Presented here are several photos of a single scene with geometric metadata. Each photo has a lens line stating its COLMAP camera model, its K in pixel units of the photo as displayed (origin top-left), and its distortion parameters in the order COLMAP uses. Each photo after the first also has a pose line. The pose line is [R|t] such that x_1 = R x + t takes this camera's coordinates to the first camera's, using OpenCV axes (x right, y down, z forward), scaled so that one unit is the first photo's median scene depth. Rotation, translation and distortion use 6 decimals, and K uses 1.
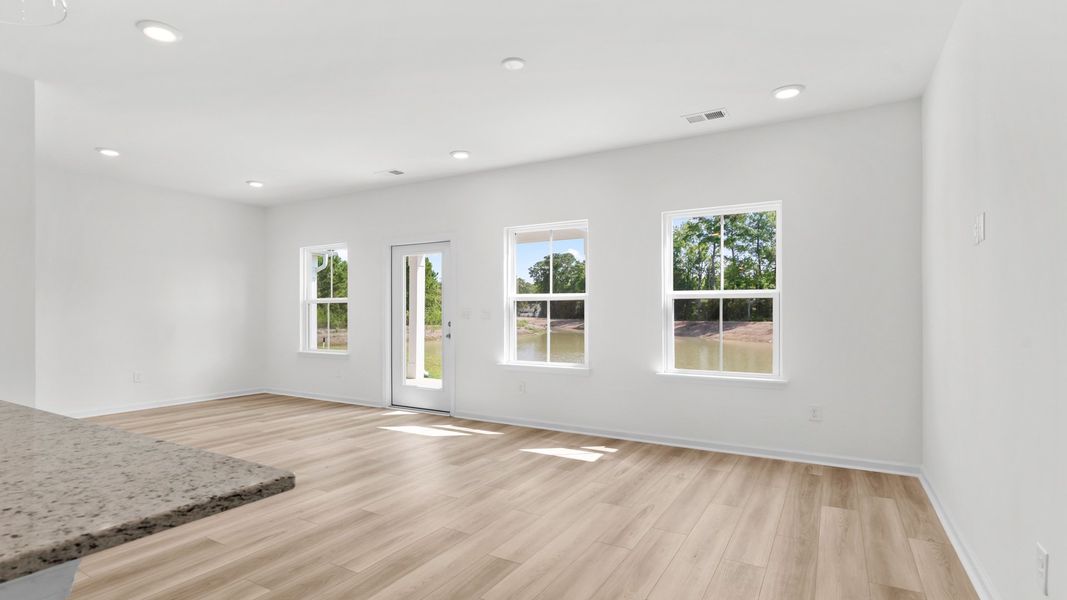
lens RADIAL K [[549.6, 0, 517.3], [0, 549.6, 315.6], [0, 0, 1]] dist [-0.001256, 0.000192]
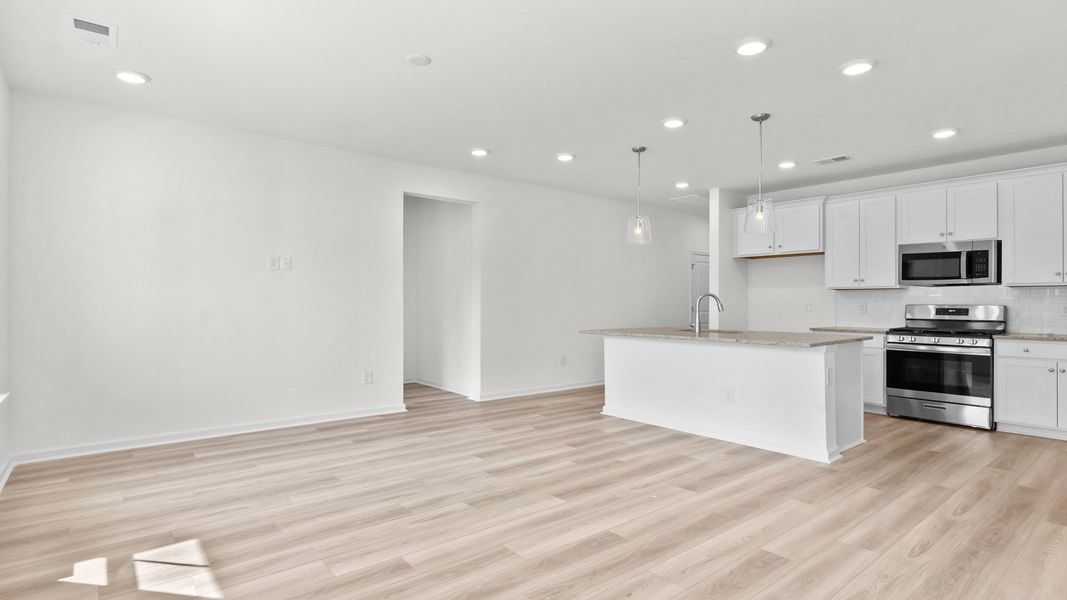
lens RADIAL K [[506.8, 0, 501.9], [0, 506.8, 298.8], [0, 0, 1]] dist [0.001439, 0.000128]
pose [[-0.917183, -0.003602, 0.398450, -0.341829], [-0.005083, 0.999984, -0.002661, -0.004397], [-0.398434, -0.004466, -0.917186, 1.185811]]
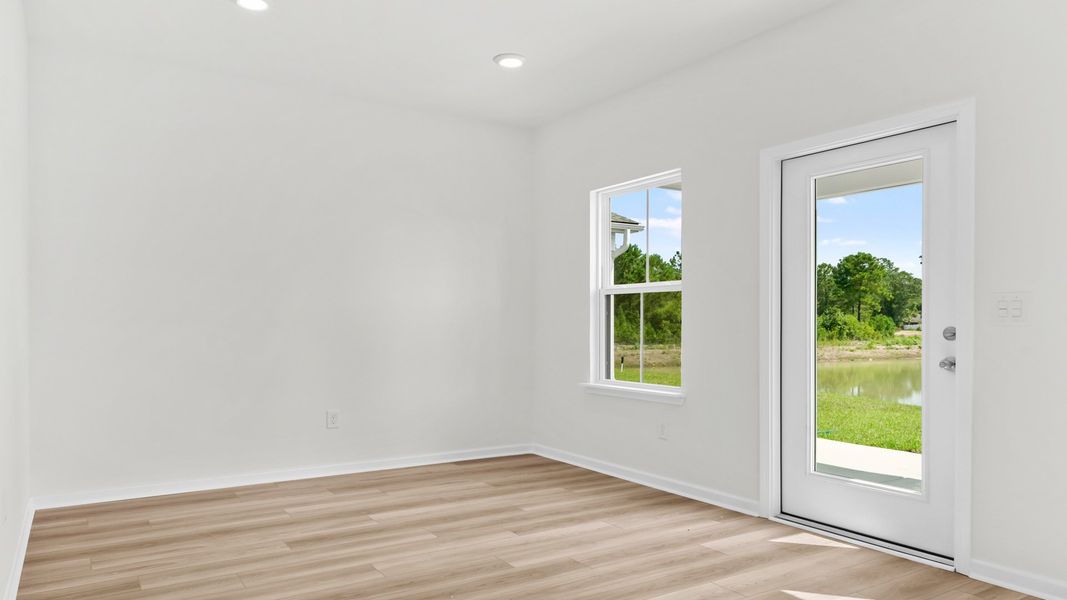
lens RADIAL K [[713.2, 0, 511.7], [0, 713.2, 328.3], [0, 0, 1]] dist [0.002428, 0.001641]
pose [[0.884545, 0.002417, -0.466448, -0.191802], [-0.002555, 0.999997, 0.000336, 0.014957], [0.466447, 0.000894, 0.884549, 0.483597]]
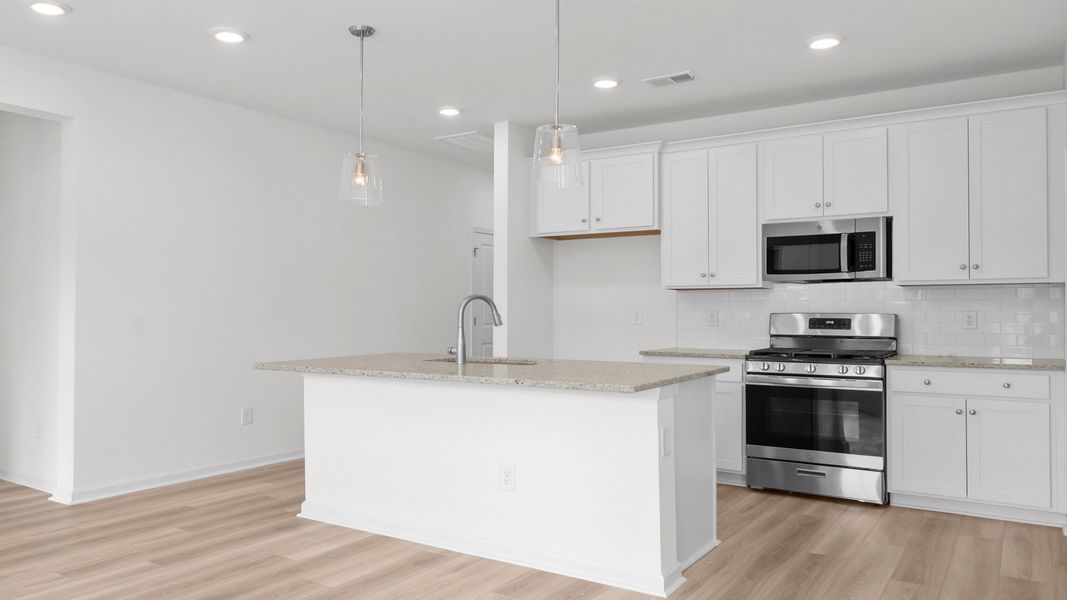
lens RADIAL K [[790.0, 0, 439.2], [0, 790.0, 298.7], [0, 0, 1]] dist [0.003992, 0.001127]
pose [[-0.992652, -0.002696, 0.120972, -0.376848], [-0.004068, 0.999930, -0.011095, -0.005392], [-0.120934, -0.011505, -0.992594, 0.998668]]
